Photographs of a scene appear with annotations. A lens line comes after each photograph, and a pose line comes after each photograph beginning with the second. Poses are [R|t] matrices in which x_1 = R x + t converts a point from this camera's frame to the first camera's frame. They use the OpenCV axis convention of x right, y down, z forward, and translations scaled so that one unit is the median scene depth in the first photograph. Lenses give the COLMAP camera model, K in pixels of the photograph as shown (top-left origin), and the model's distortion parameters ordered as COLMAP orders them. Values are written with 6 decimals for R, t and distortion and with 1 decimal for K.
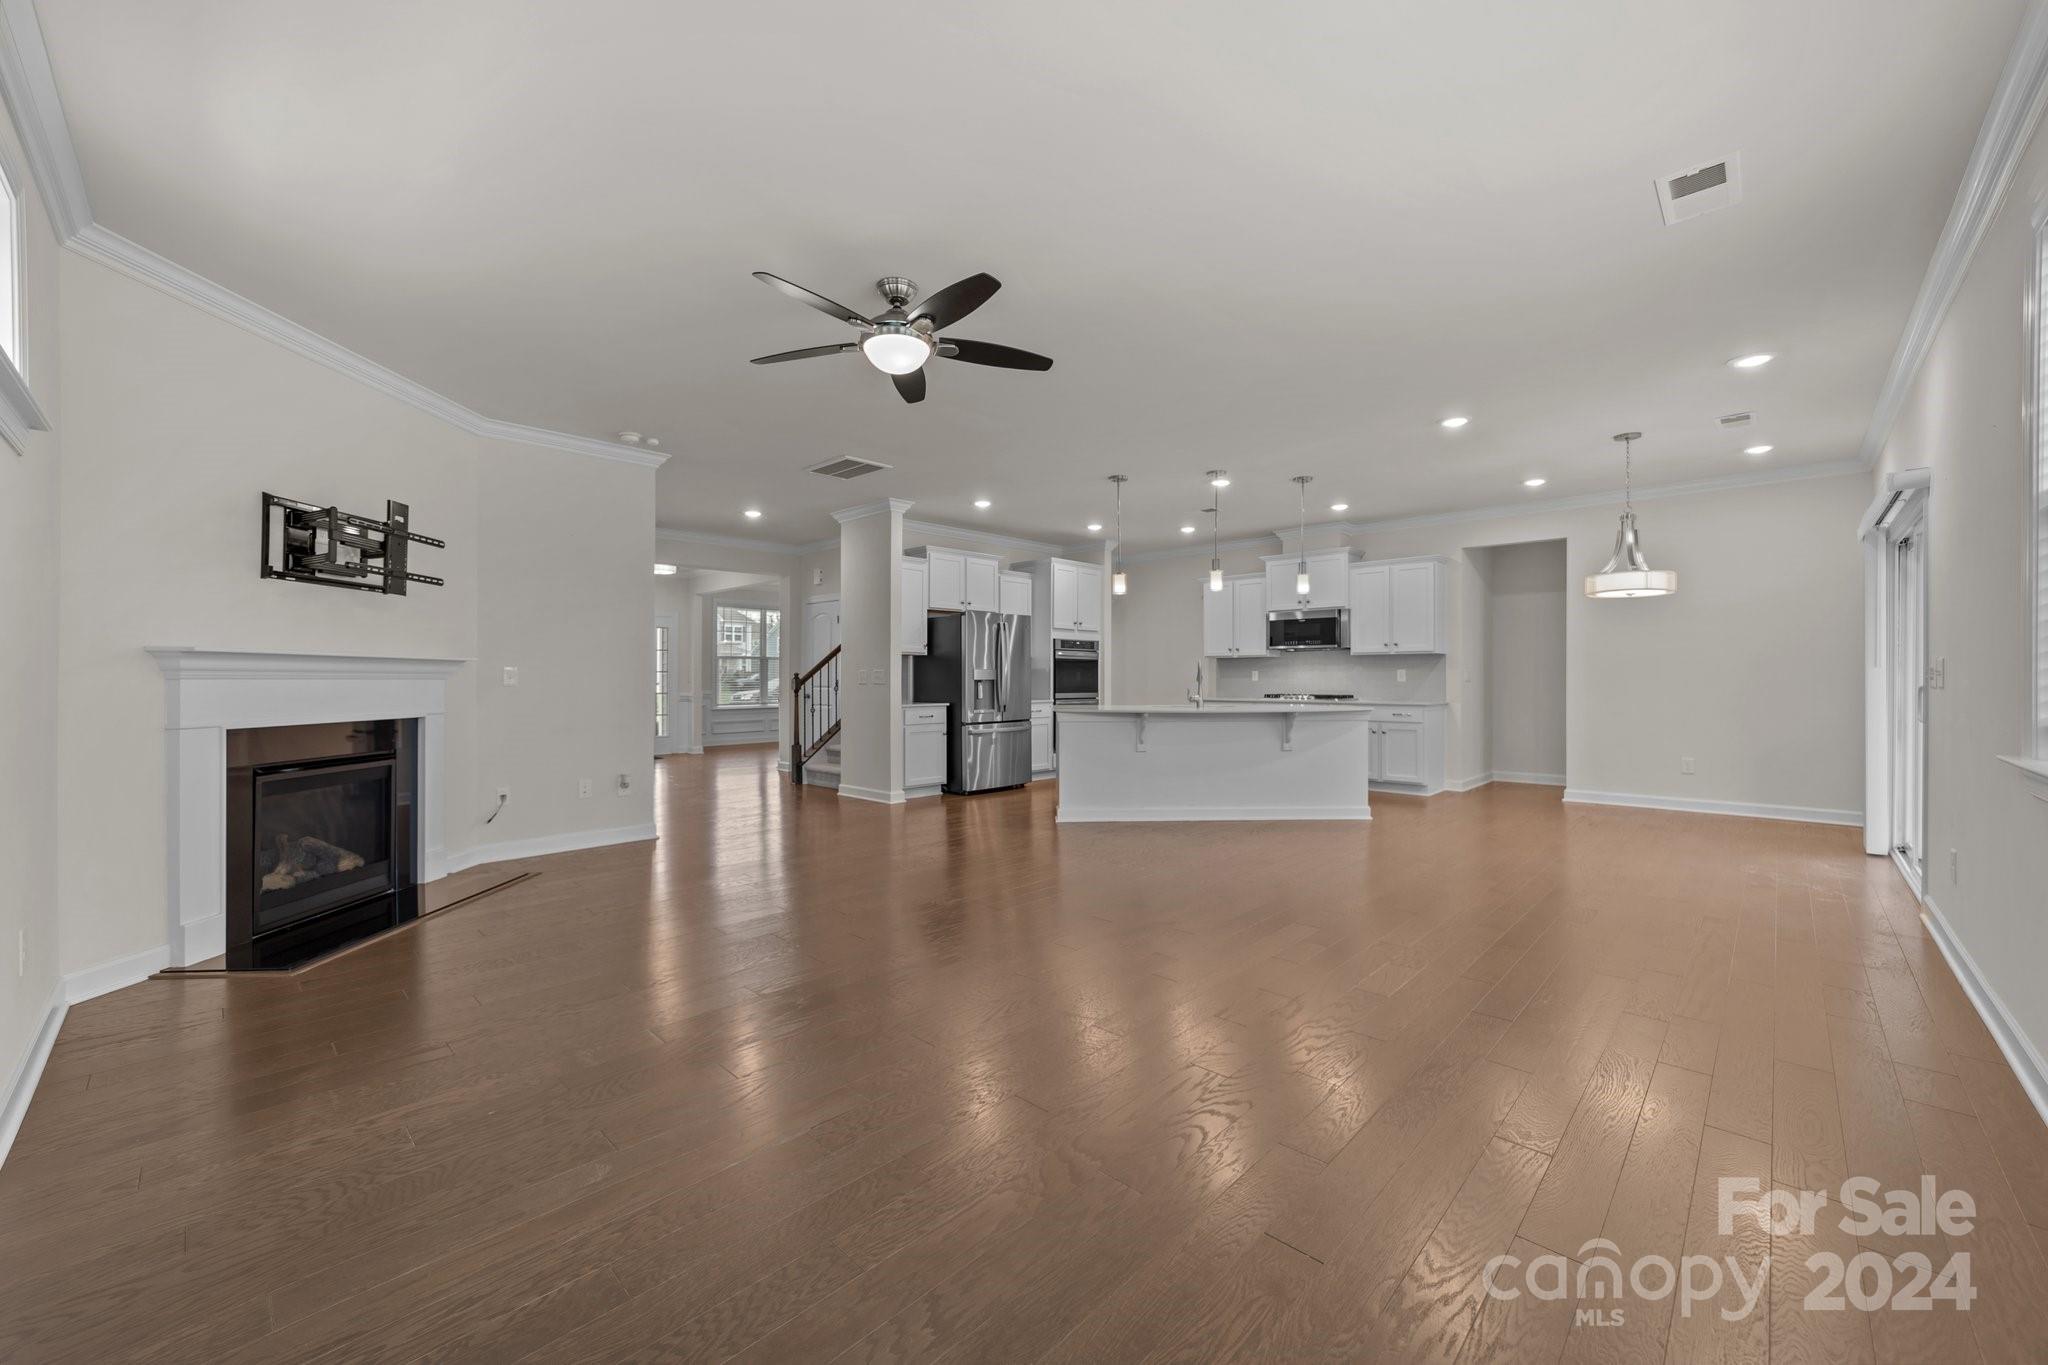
lens RADIAL K [[790.1, 0, 1030.7], [0, 790.1, 683.4], [0, 0, 1]] dist [-0.016185, 0.007158]
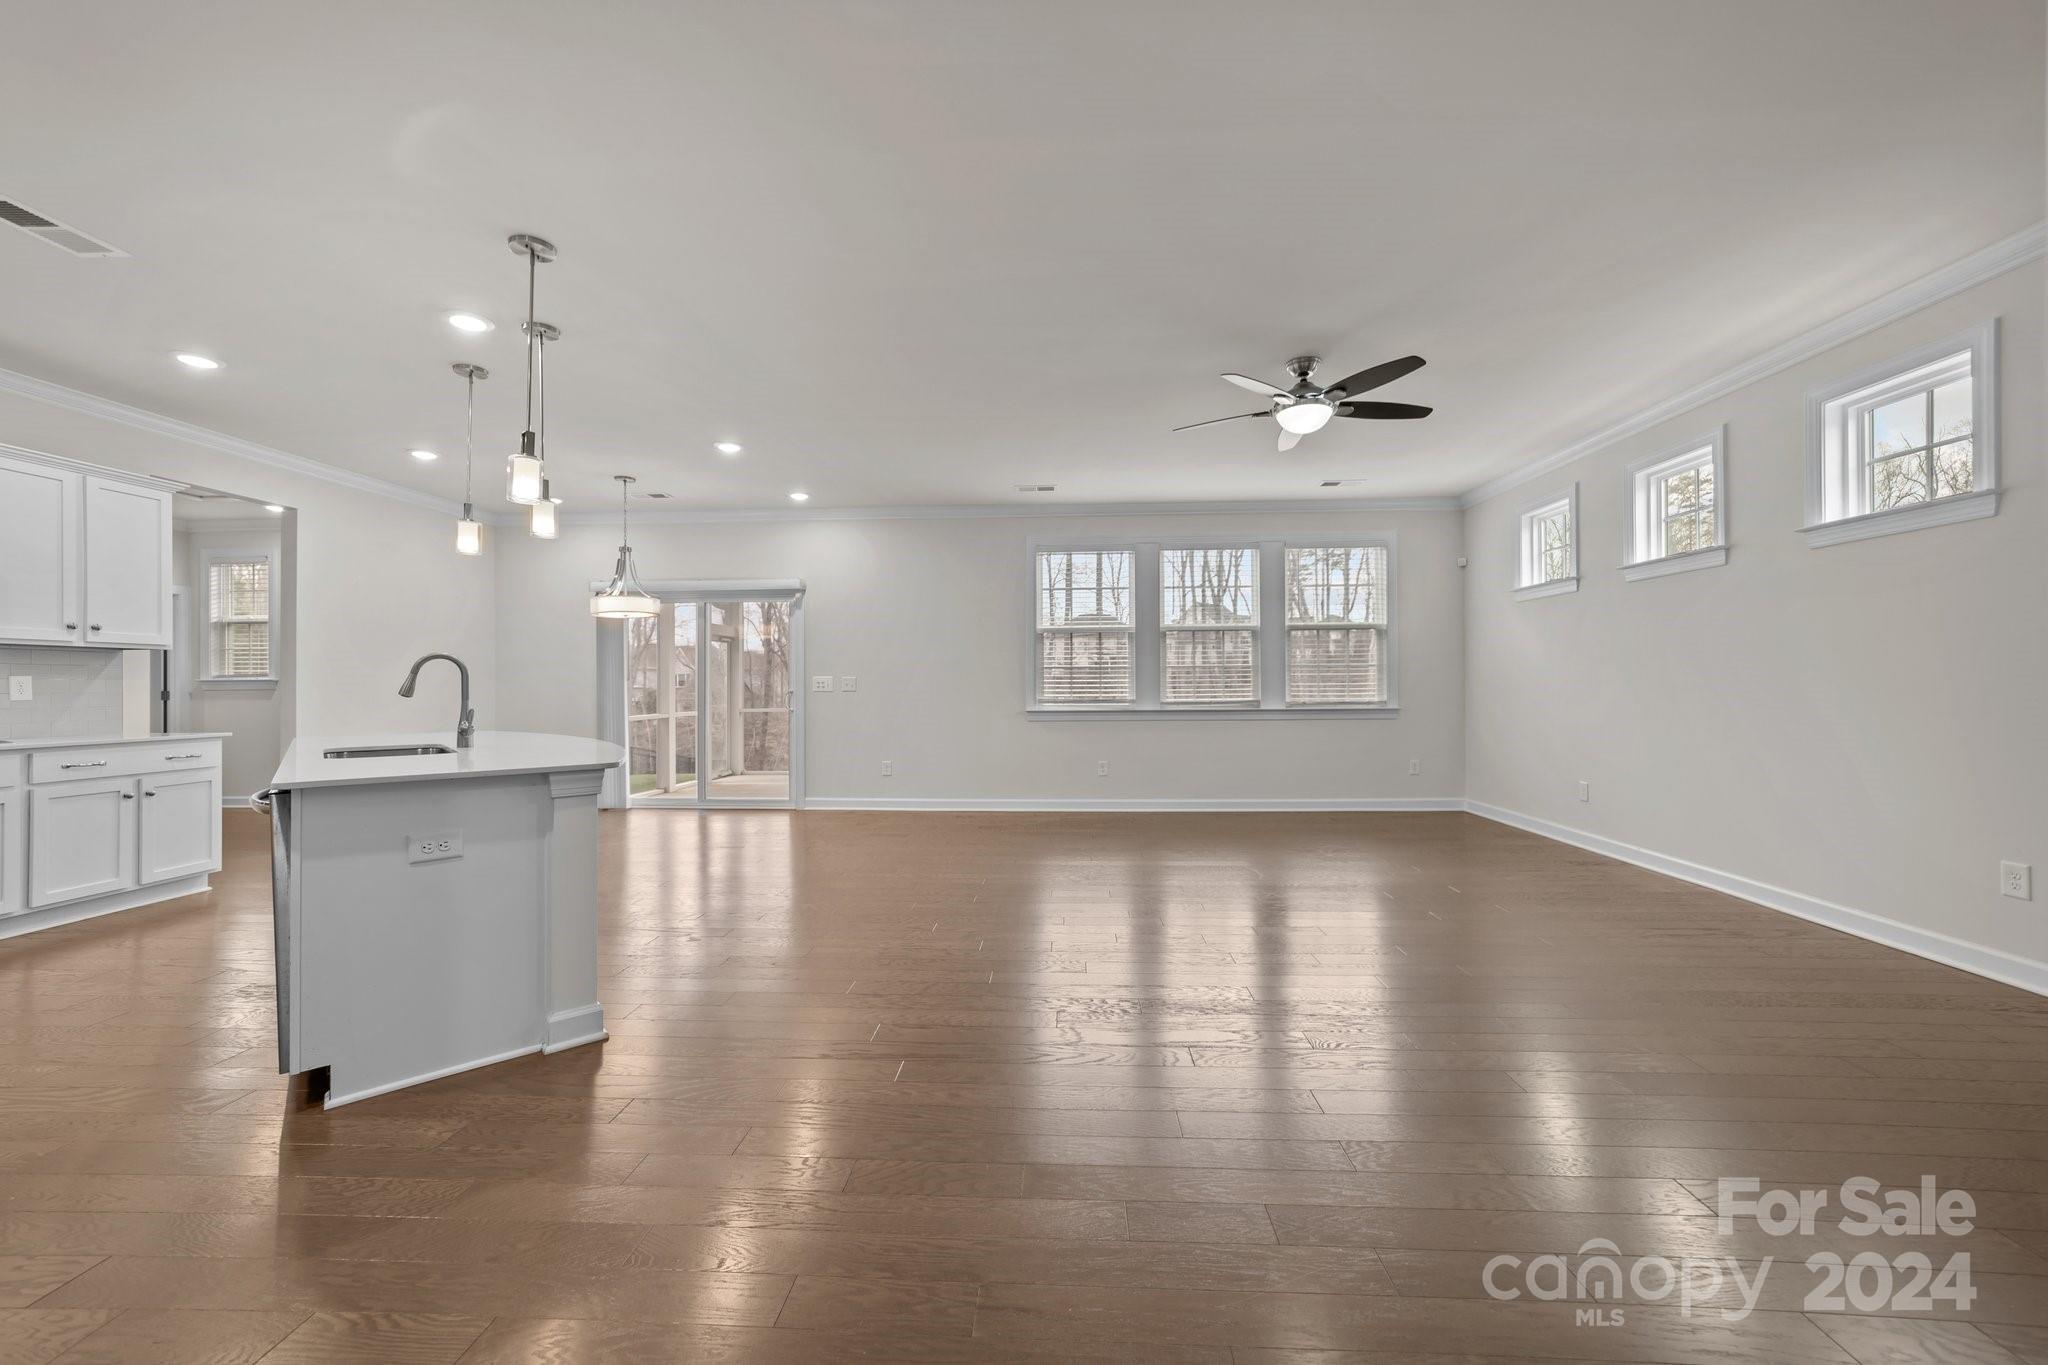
lens RADIAL K [[790.1, 0, 1032.5], [0, 790.1, 679.8], [0, 0, 1]] dist [-0.016185, 0.007158]
pose [[-0.653553, 0.010246, 0.756812, -0.331389], [0.013367, 0.999909, -0.001994, -0.005752], [-0.756763, 0.008813, -0.653630, 0.859084]]
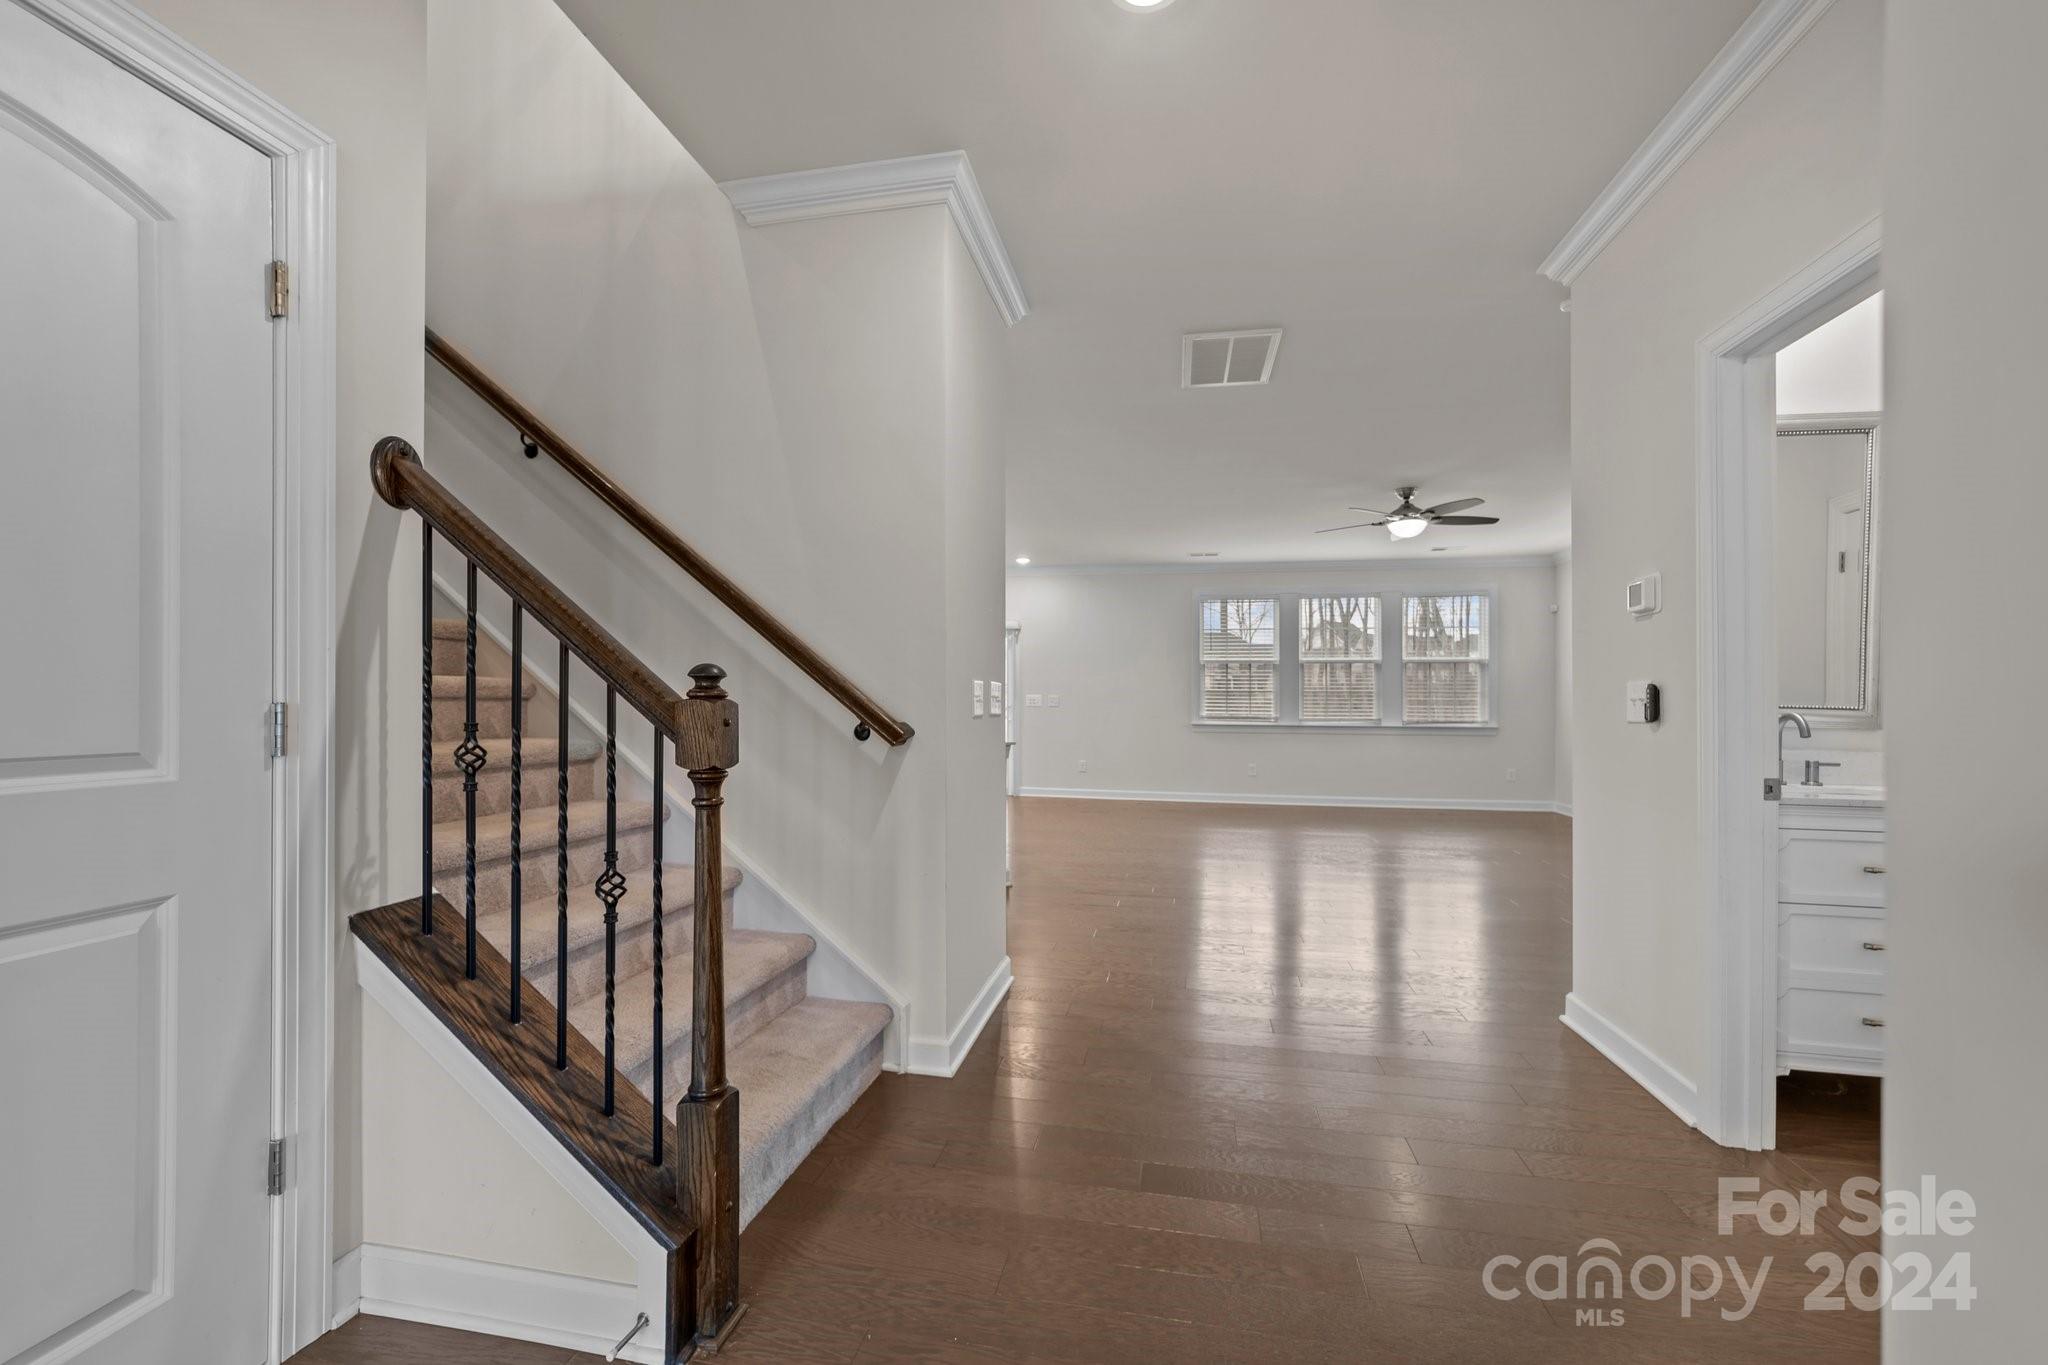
lens RADIAL K [[790.1, 0, 1042.0], [0, 790.1, 685.4], [0, 0, 1]] dist [-0.016185, 0.007158]
pose [[-0.543393, 0.016017, 0.839325, -0.498337], [0.000885, 0.999828, -0.018506, -0.008348], [-0.839478, -0.009313, -0.543314, 1.087226]]
